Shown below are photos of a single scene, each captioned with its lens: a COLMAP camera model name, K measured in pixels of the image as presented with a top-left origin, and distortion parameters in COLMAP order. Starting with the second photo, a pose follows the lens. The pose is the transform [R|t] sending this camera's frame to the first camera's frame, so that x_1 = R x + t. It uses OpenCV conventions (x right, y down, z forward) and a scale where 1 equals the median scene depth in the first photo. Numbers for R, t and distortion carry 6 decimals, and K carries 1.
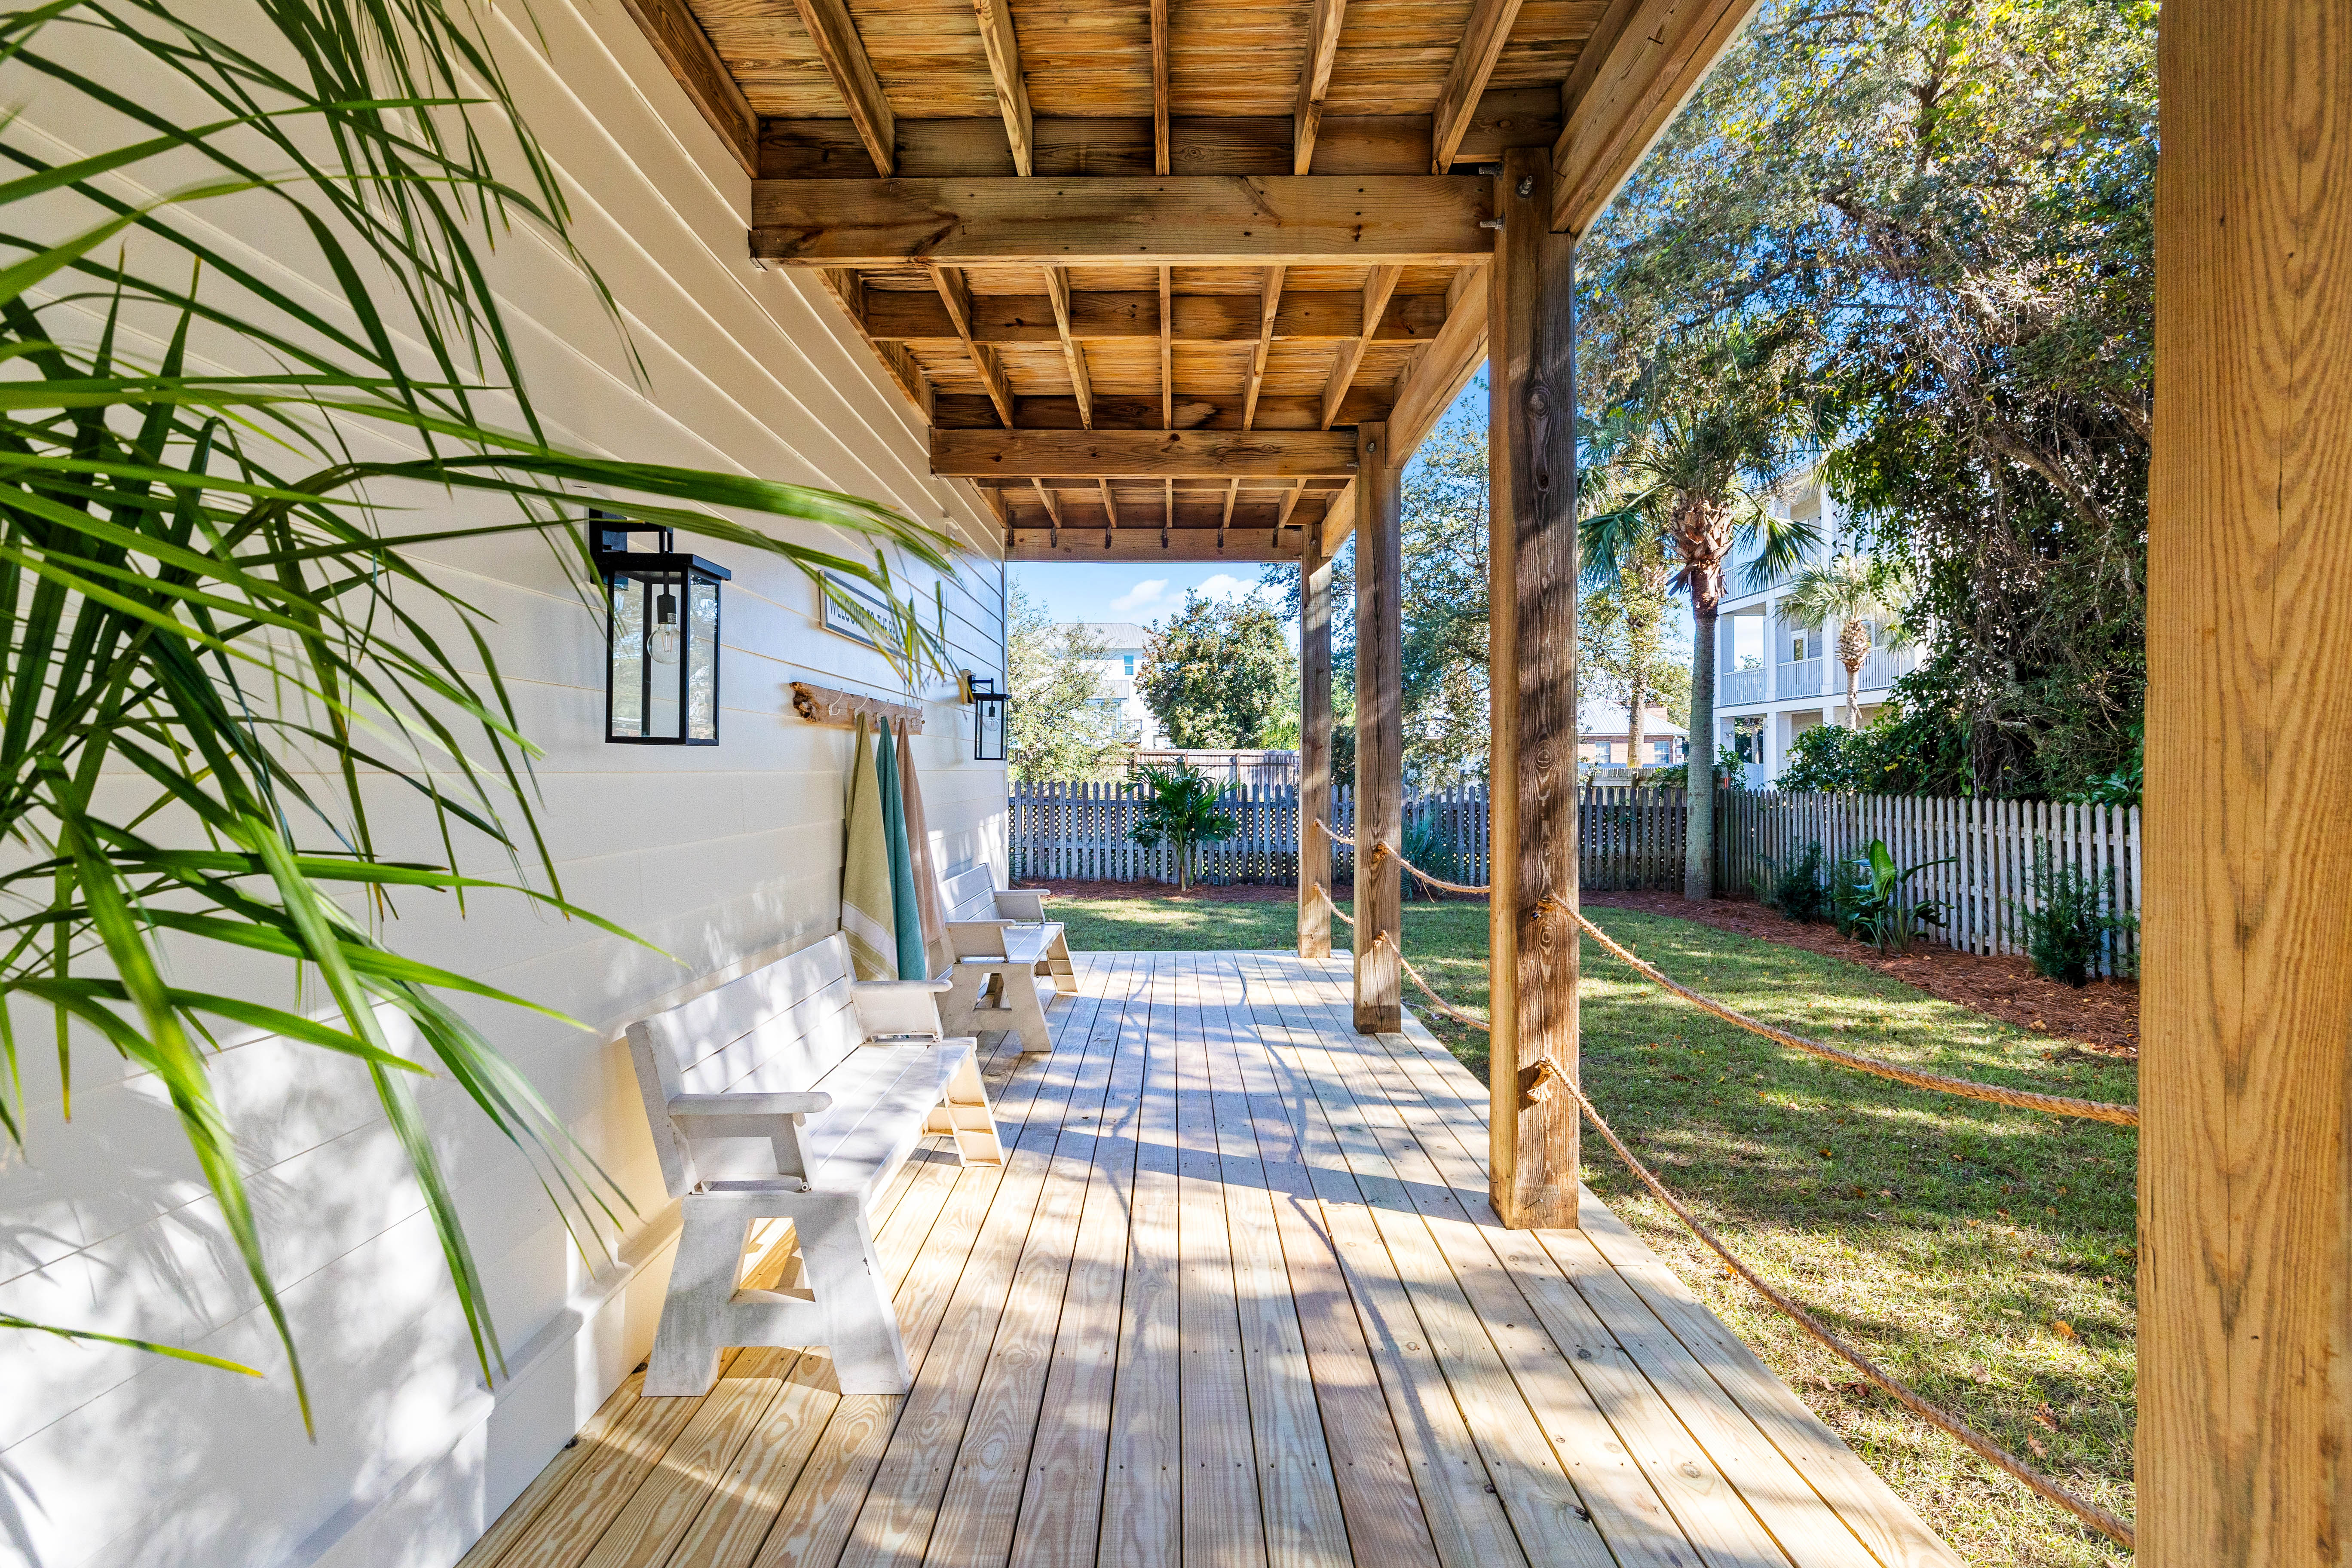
lens RADIAL K [[1108.5, 0, 1176.0], [0, 1108.5, 784.0], [0, 0, 1]] dist [-0.000209, -0.000019]
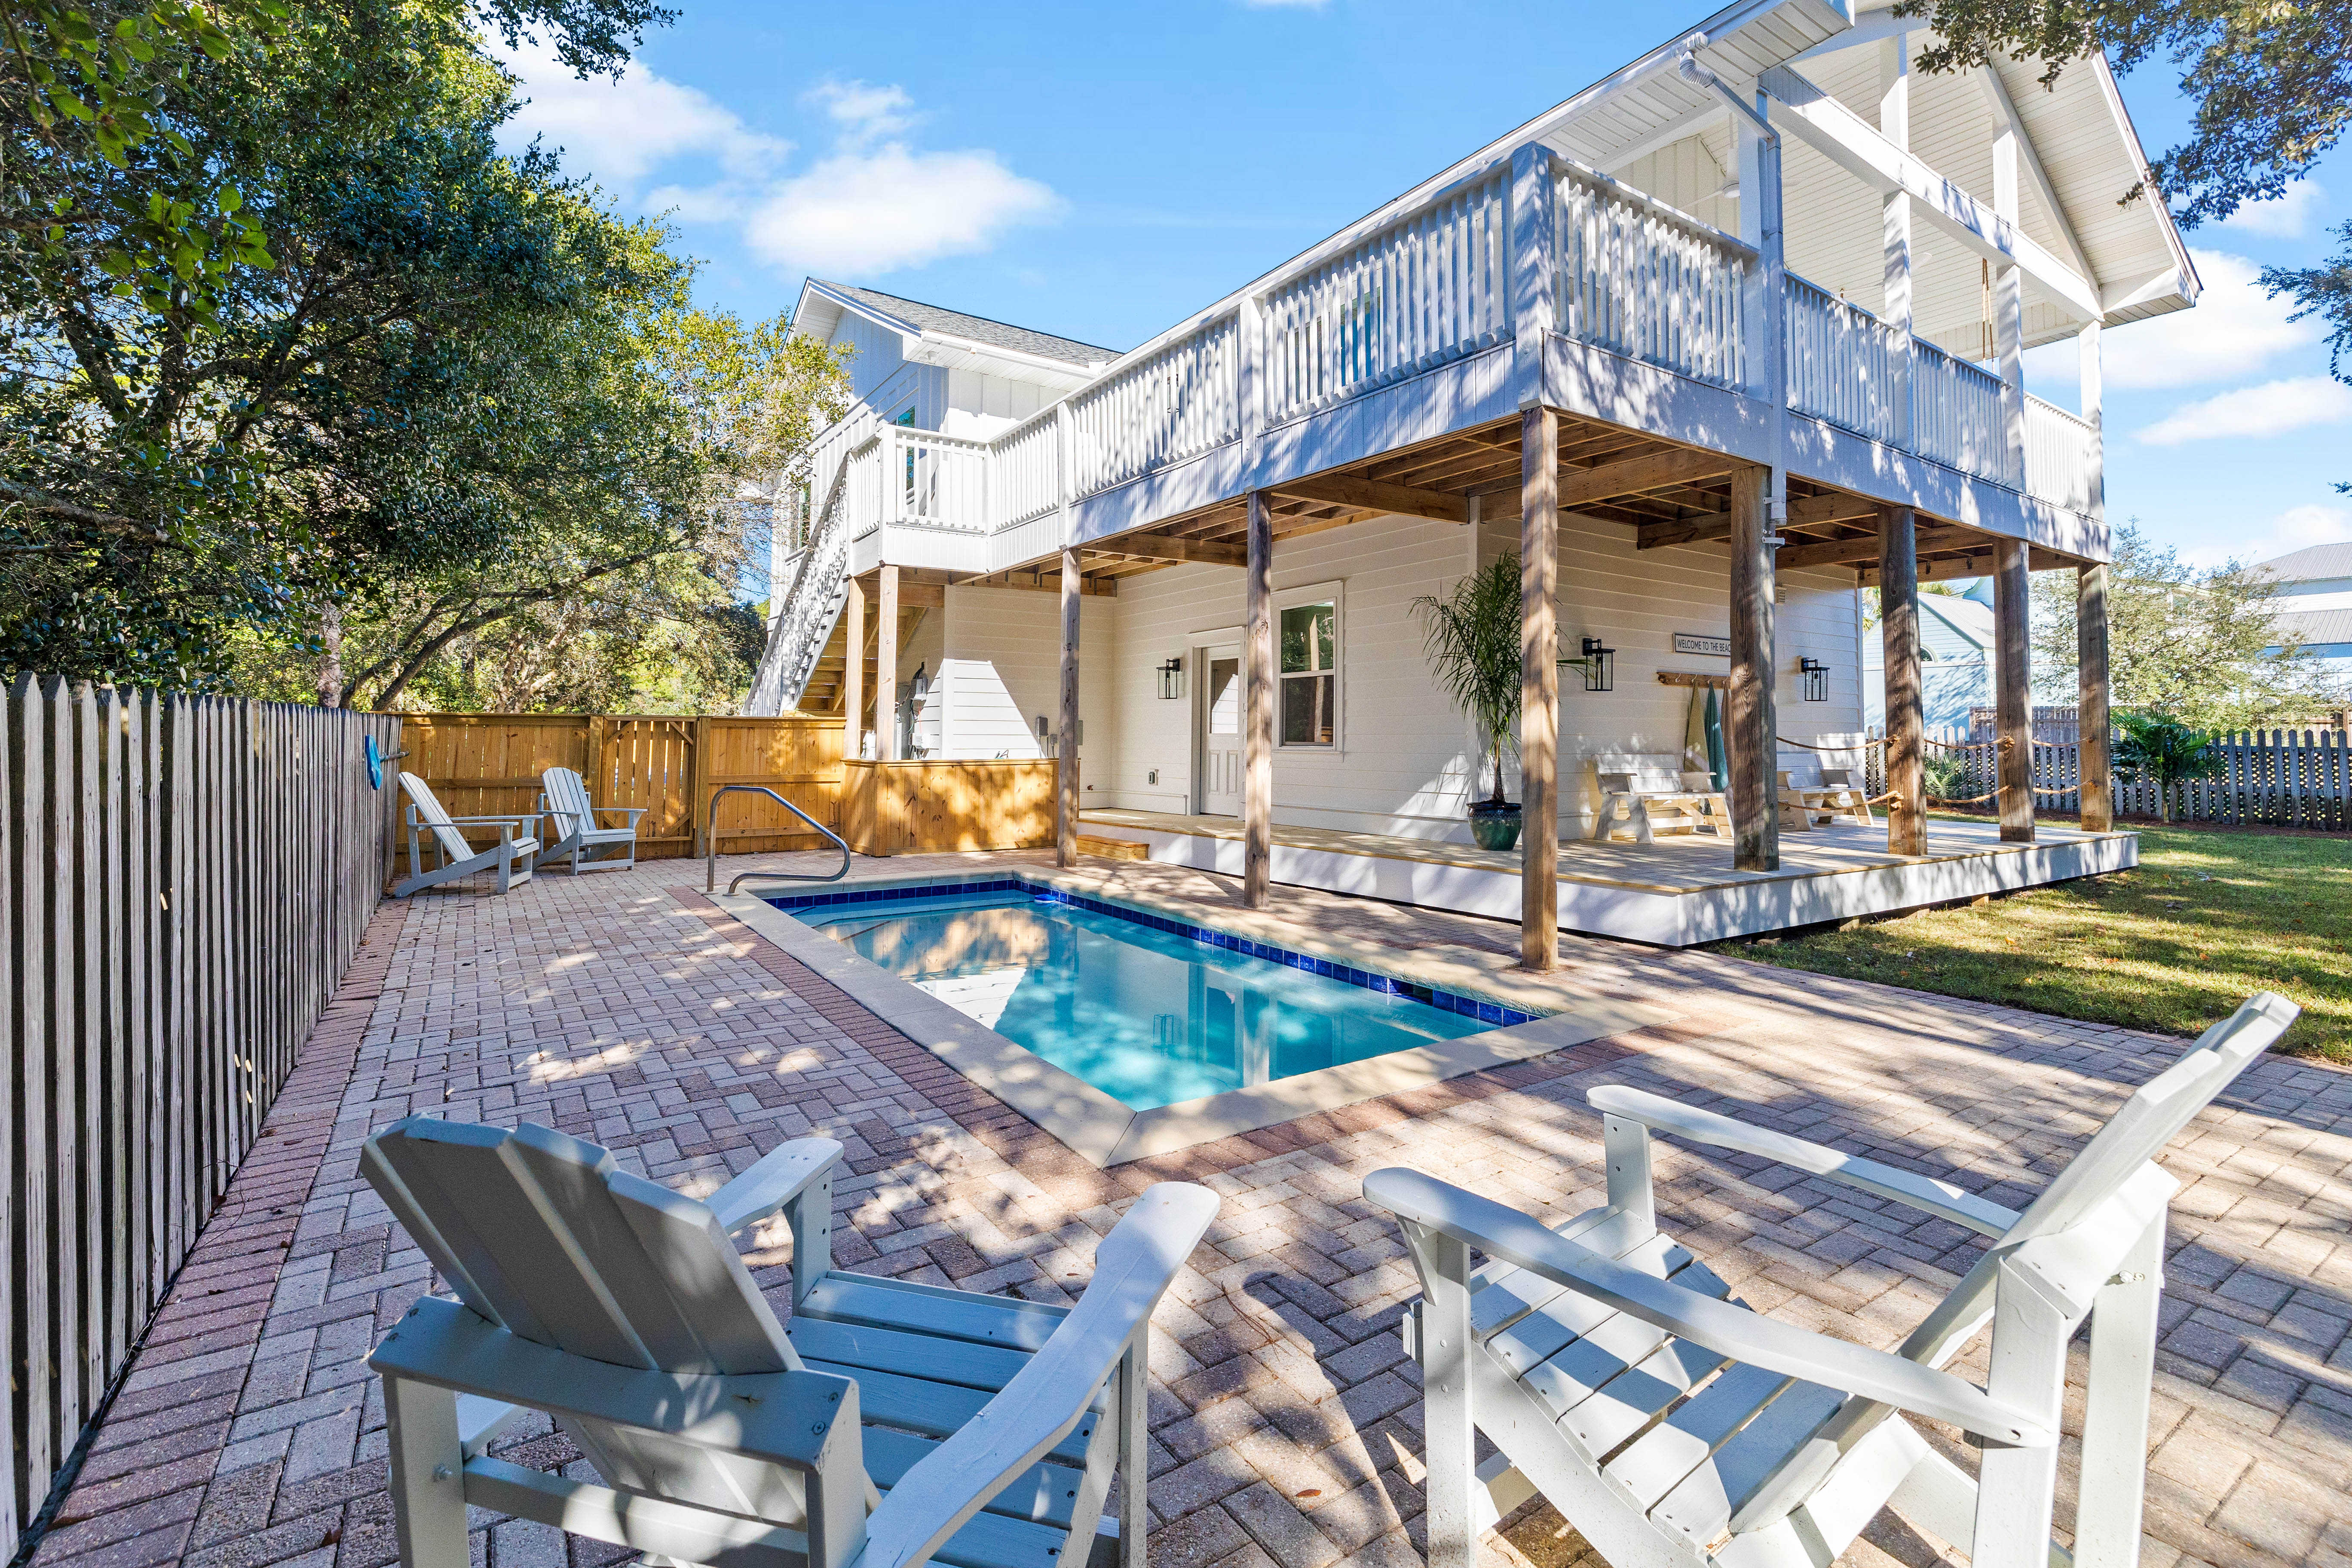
lens RADIAL K [[1031.8, 0, 1176.0], [0, 1031.8, 784.0], [0, 0, 1]] dist [-0.000323, -0.000008]
pose [[0.561887, 0.035312, -0.826460, 0.881080], [-0.011905, 0.999330, 0.034604, 0.094711], [0.827128, -0.009605, 0.561931, -1.194101]]
